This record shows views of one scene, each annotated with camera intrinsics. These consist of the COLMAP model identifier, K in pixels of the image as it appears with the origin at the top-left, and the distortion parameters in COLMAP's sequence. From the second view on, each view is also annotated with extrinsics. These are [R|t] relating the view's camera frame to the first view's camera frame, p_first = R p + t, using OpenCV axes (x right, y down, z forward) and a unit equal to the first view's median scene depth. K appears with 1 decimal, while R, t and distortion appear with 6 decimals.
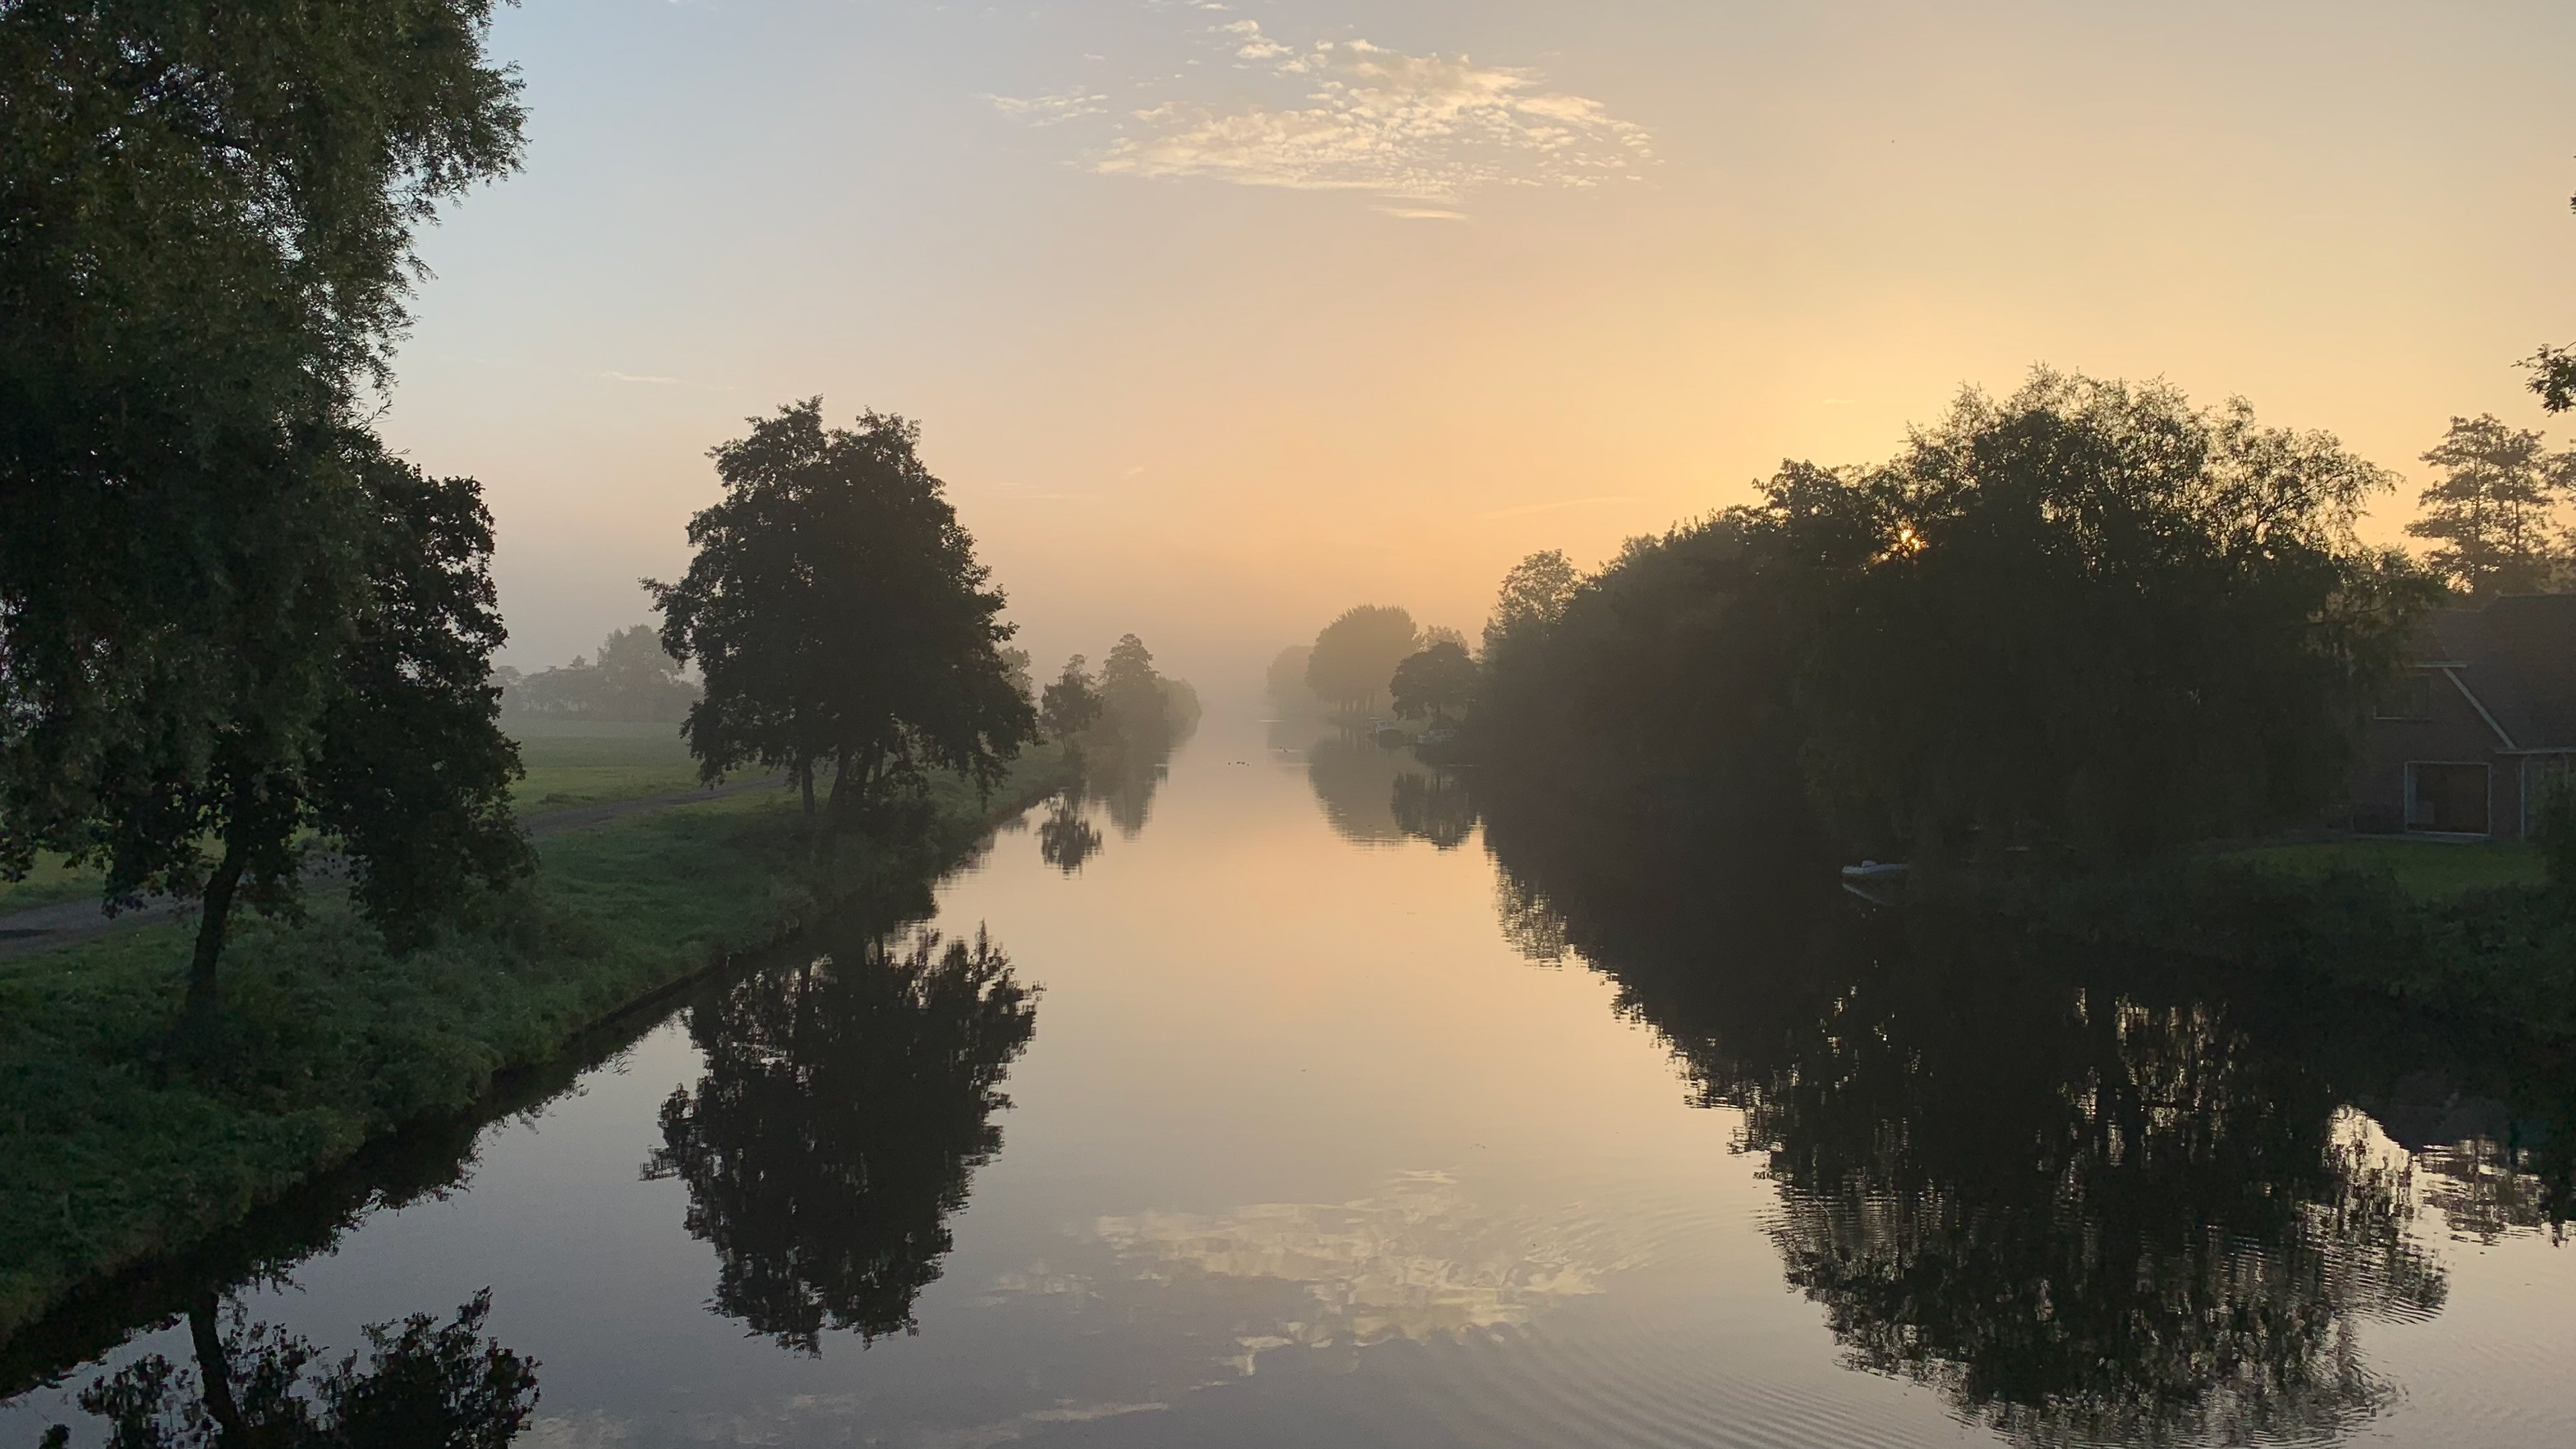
lens RADIAL K [[2000.1, 0, 1290.3], [0, 2000.1, 708.2], [0, 0, 1]] dist [0.108932, -0.143466]
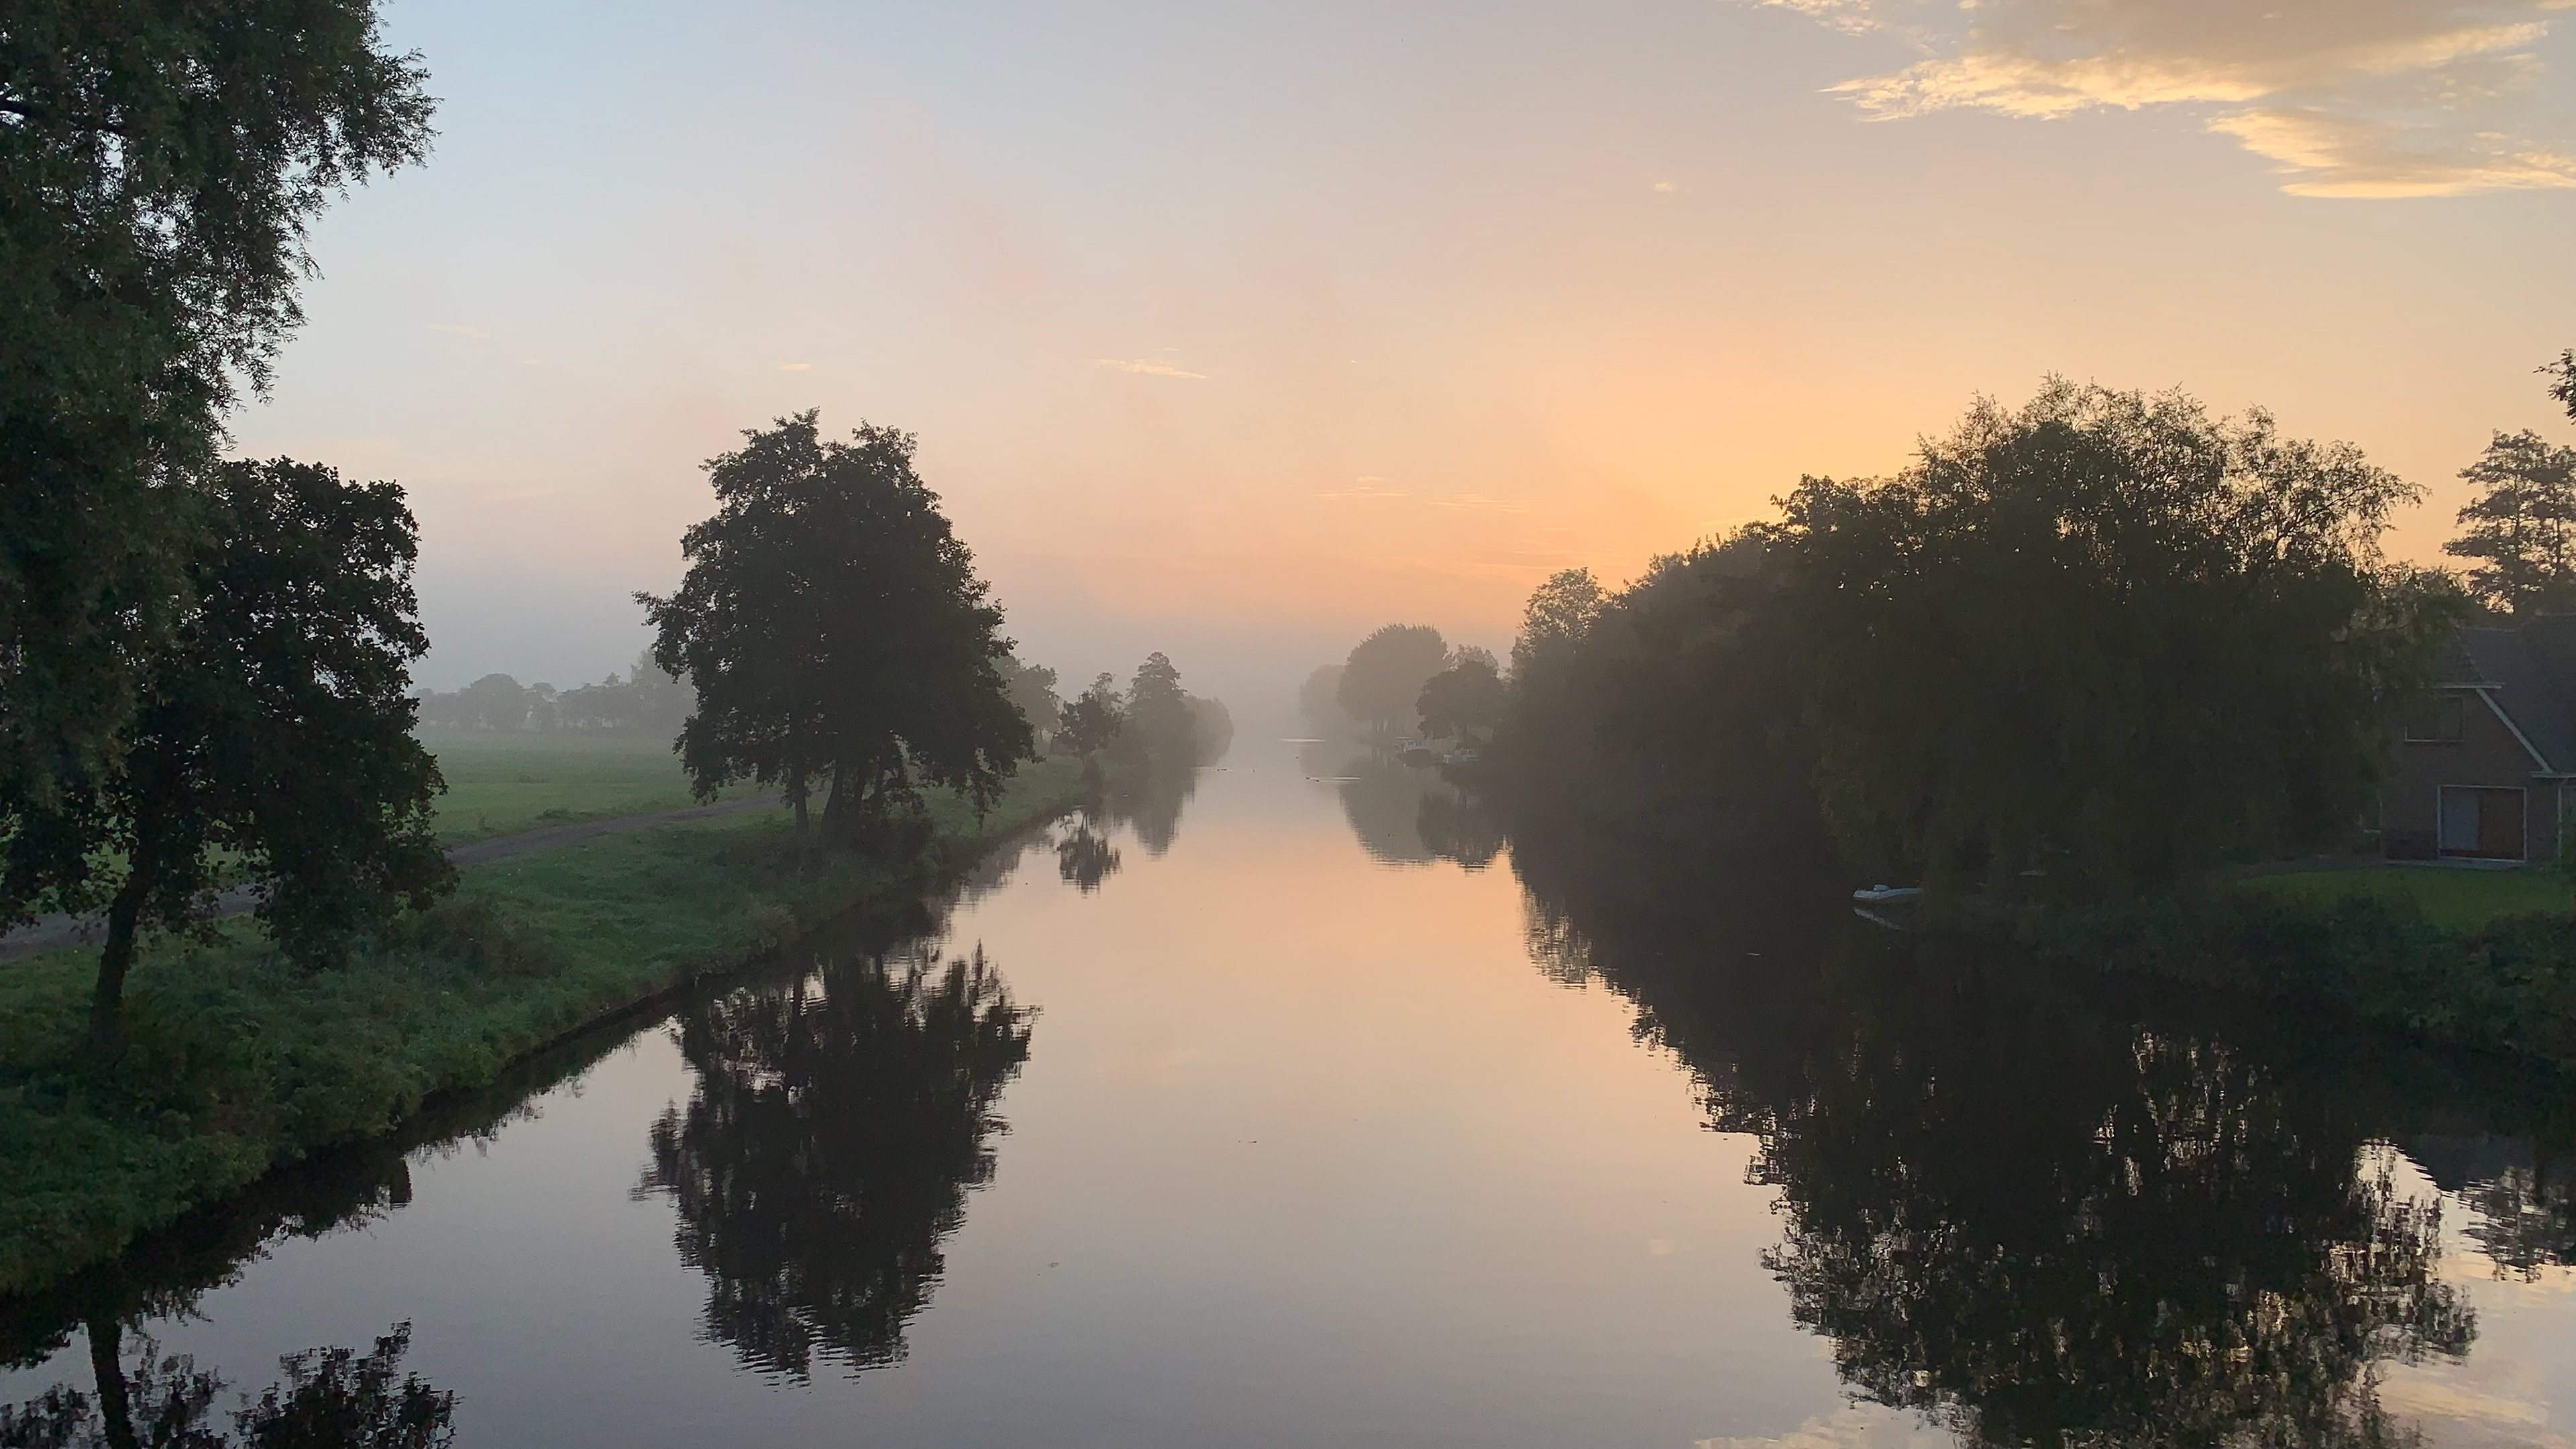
lens RADIAL K [[2000.1, 0, 1290.3], [0, 2000.1, 708.2], [0, 0, 1]] dist [0.108932, -0.143466]
pose [[0.999791, 0.003604, -0.020102, 0.019602], [-0.003802, 0.999944, -0.009859, 0.001036], [0.020066, 0.009933, 0.999749, 0.017876]]
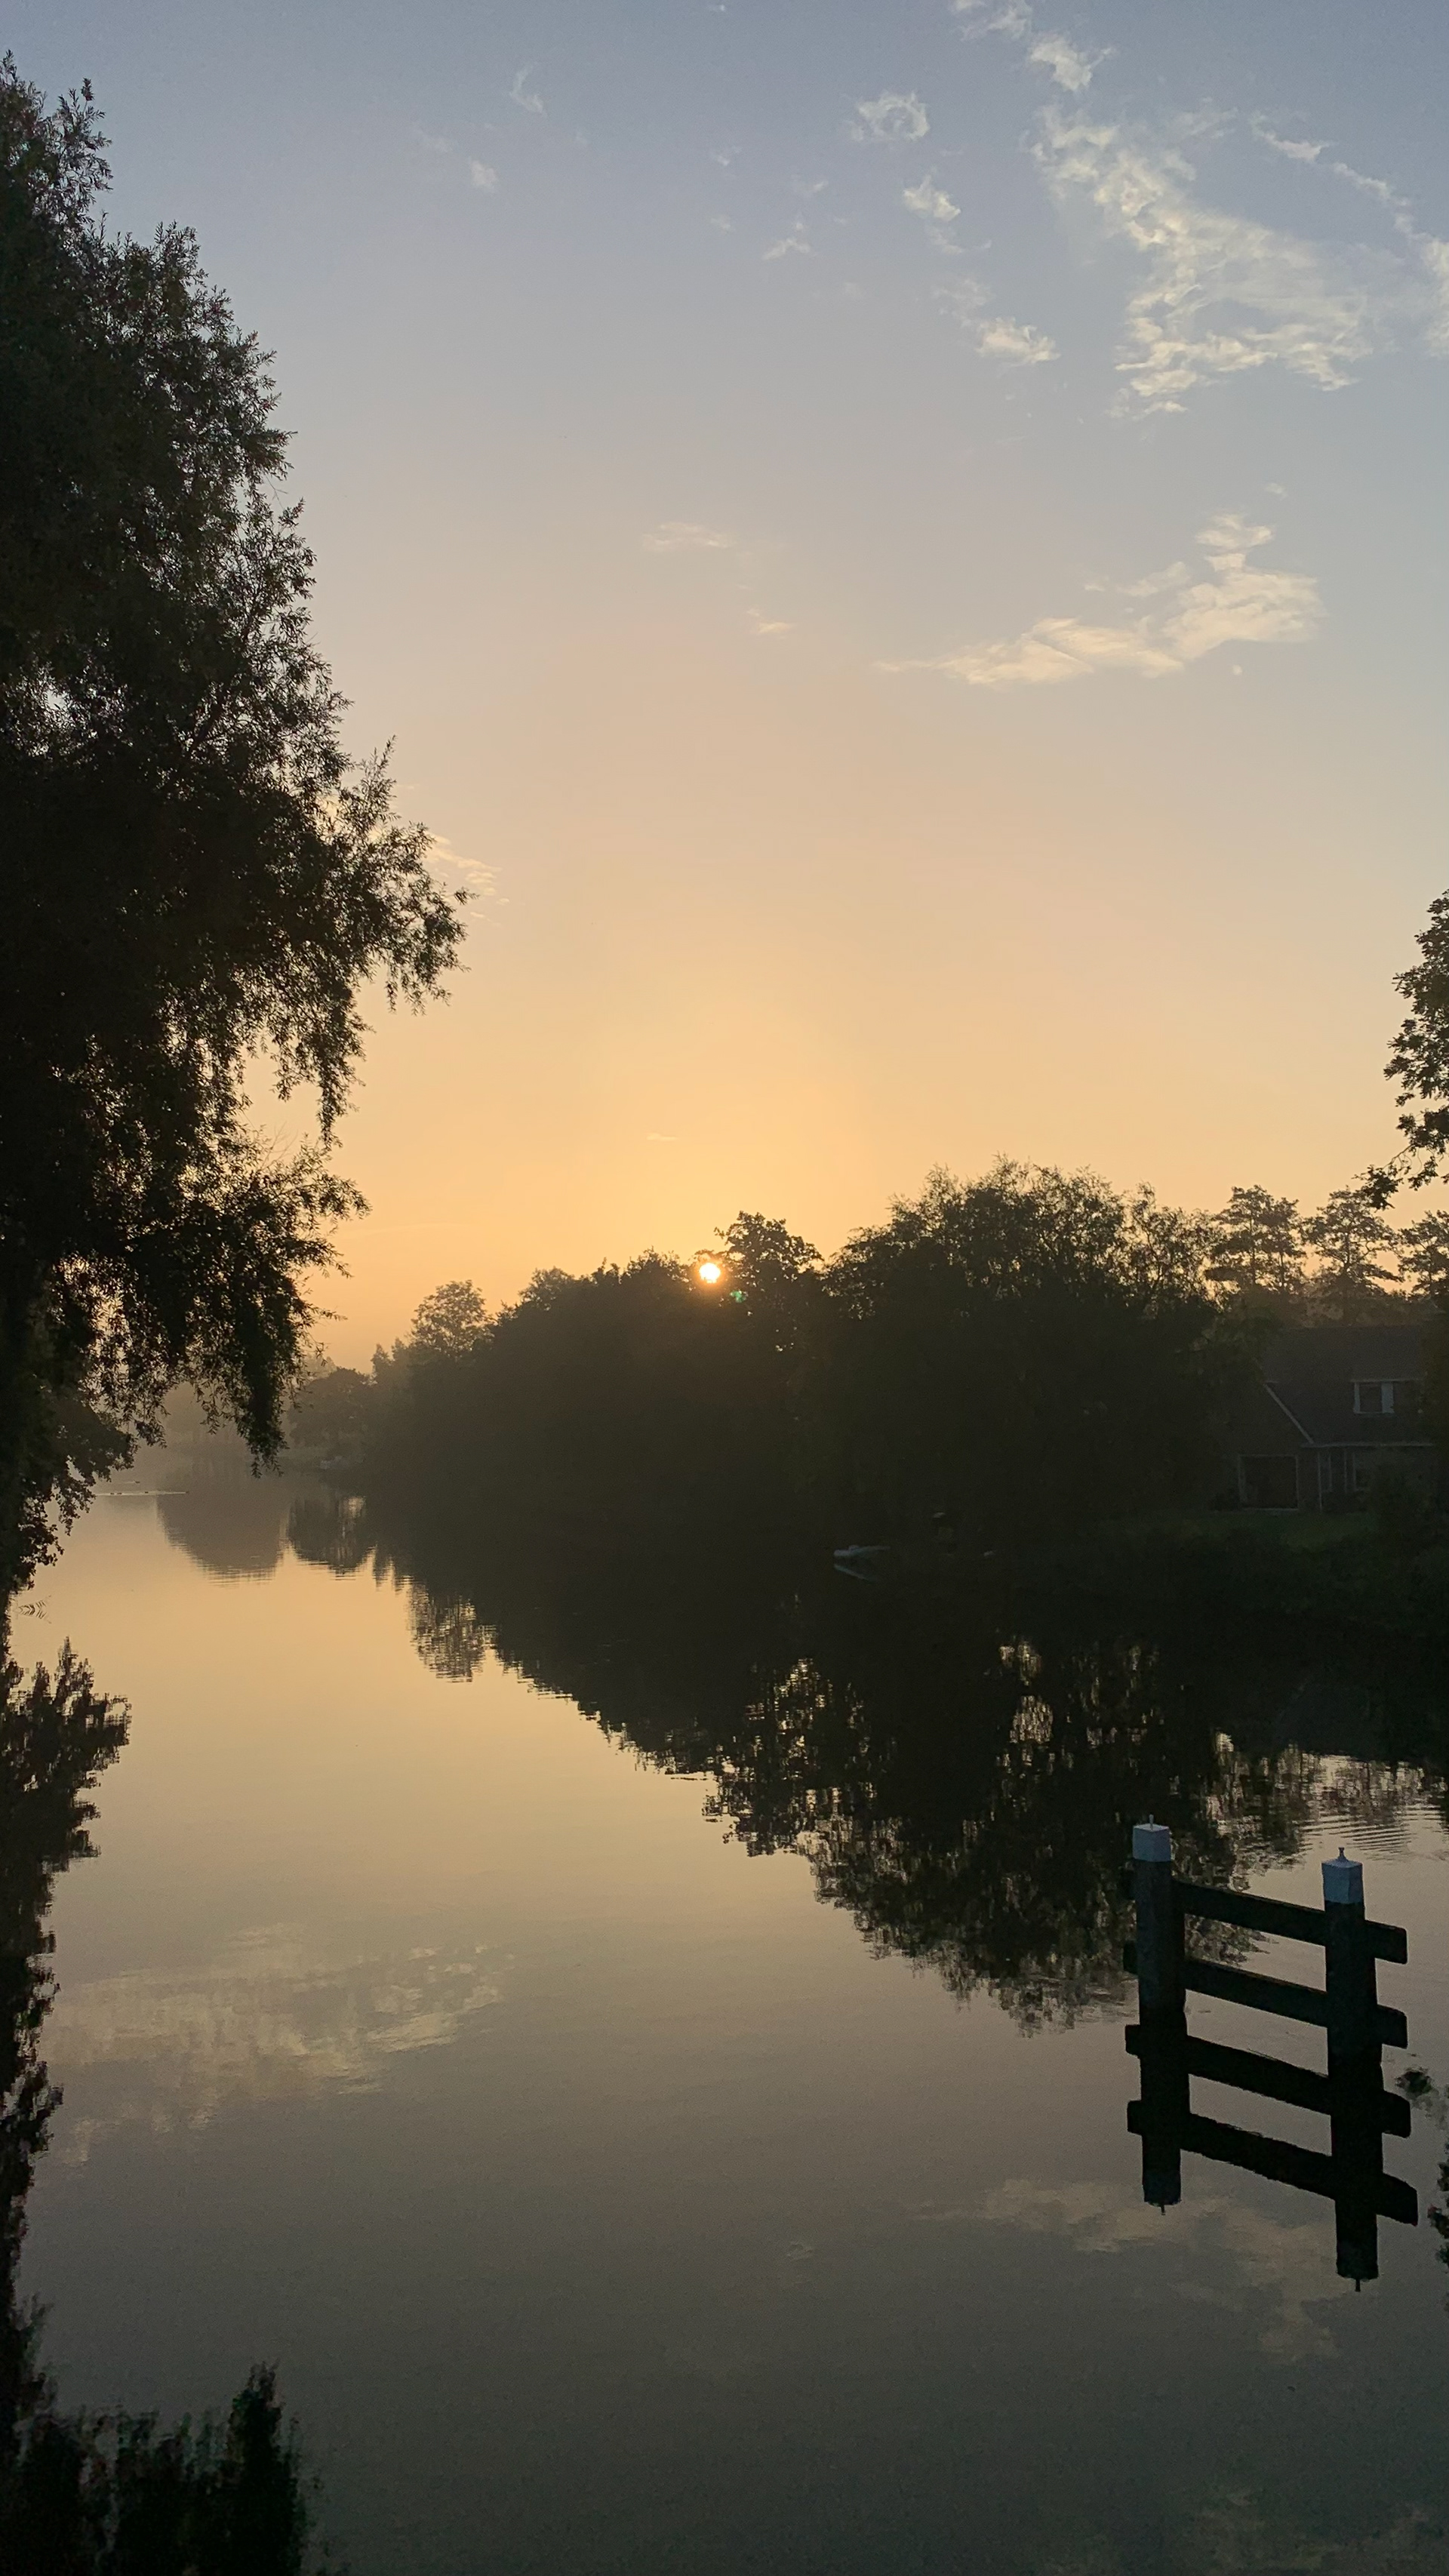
lens RADIAL K [[2060.1, 0, 713.7], [0, 2060.1, 1295.4], [0, 0, 1]] dist [0.130347, 0.001224]
pose [[0.952920, 0.002971, 0.303207, -0.170549], [0.017591, 0.997726, -0.065061, 0.004160], [-0.302711, 0.067331, 0.950701, -0.165905]]
